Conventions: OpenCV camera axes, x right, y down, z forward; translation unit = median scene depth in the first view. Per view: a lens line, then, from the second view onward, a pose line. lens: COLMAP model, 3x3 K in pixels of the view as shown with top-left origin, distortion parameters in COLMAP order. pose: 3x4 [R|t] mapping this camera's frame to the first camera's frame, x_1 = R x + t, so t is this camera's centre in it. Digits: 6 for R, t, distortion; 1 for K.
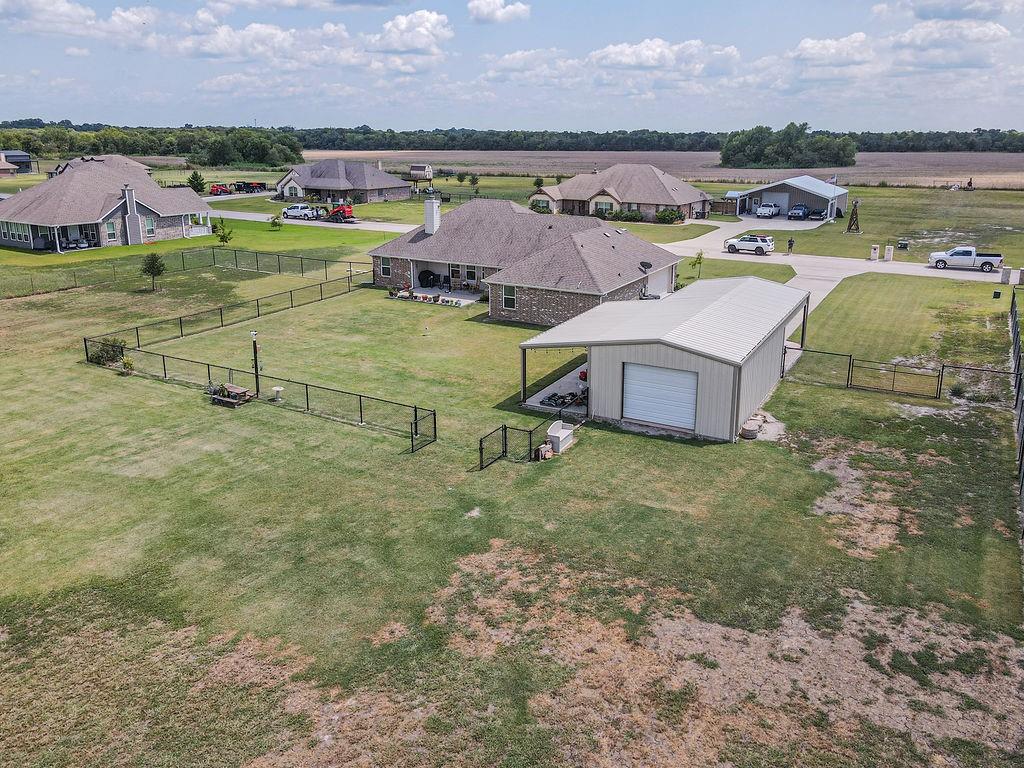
lens RADIAL K [[778.3, 0, 520.6], [0, 778.3, 346.7], [0, 0, 1]] dist [0.009273, 0.008760]
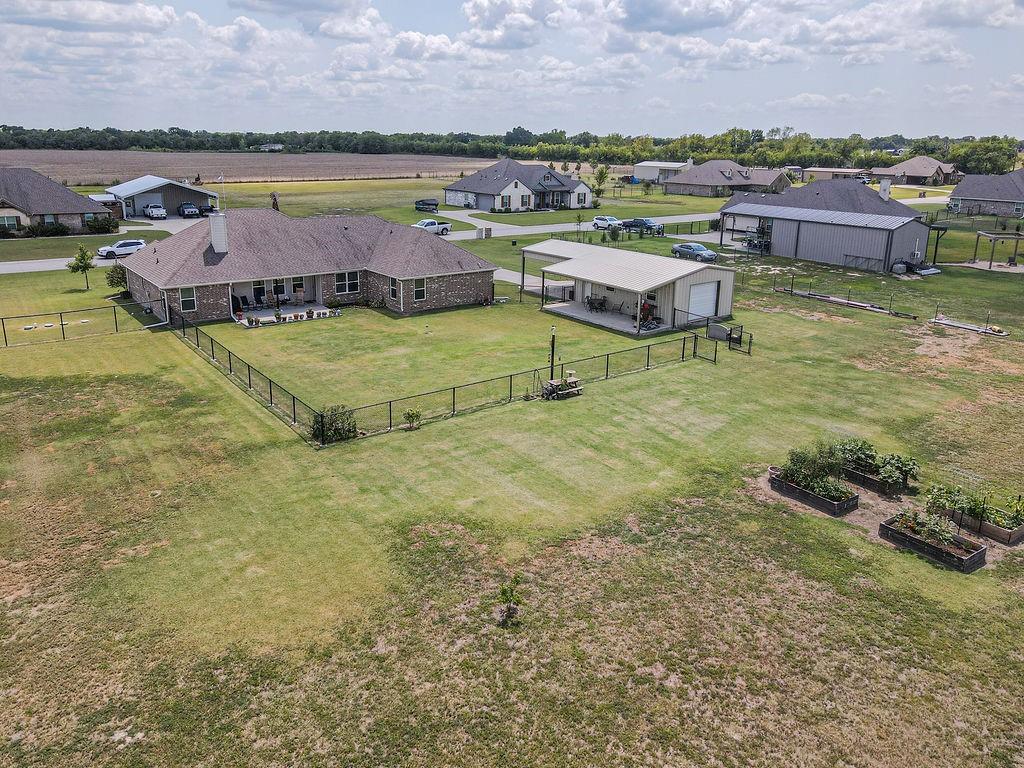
lens RADIAL K [[778.3, 0, 520.6], [0, 778.3, 346.7], [0, 0, 1]] dist [0.009273, 0.008760]
pose [[0.390827, -0.236167, 0.889651, -0.944233], [0.232311, 0.960544, 0.152931, -0.119810], [-0.890666, 0.146906, 0.430271, 0.413453]]
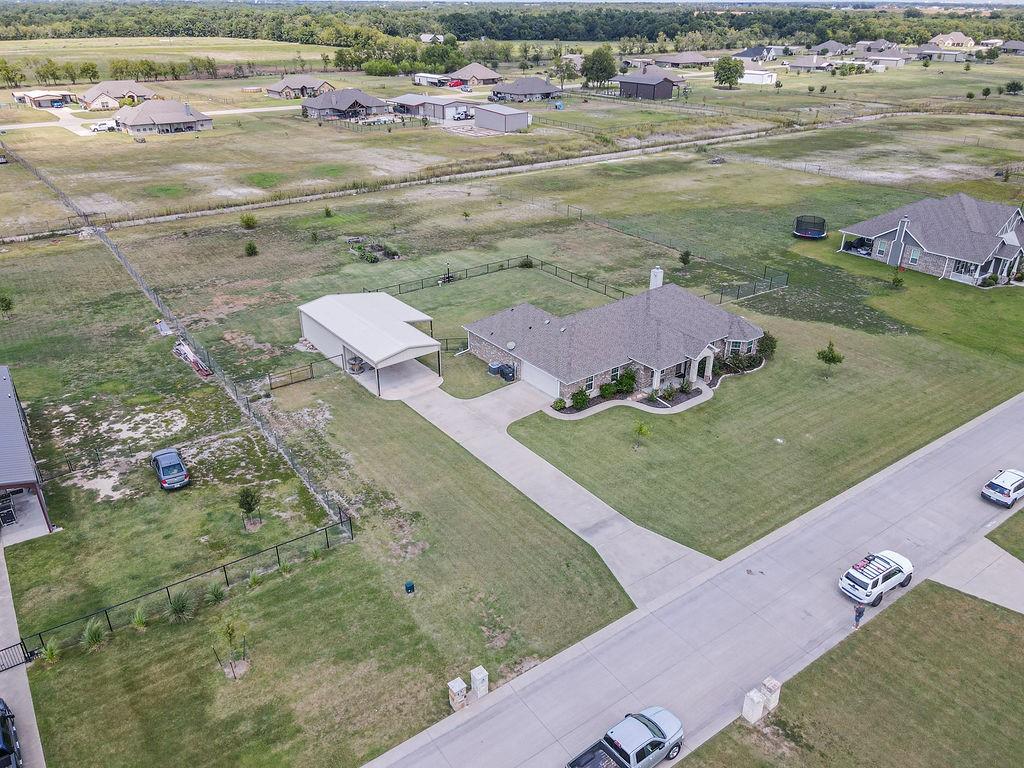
lens RADIAL K [[740.7, 0, 507.8], [0, 740.7, 383.5], [0, 0, 1]] dist [0.008515, 0.013663]
pose [[-0.401873, 0.413589, -0.816971, 1.261557], [-0.244597, 0.811284, 0.531029, -0.745844], [0.882423, 0.413235, -0.224870, 1.354987]]
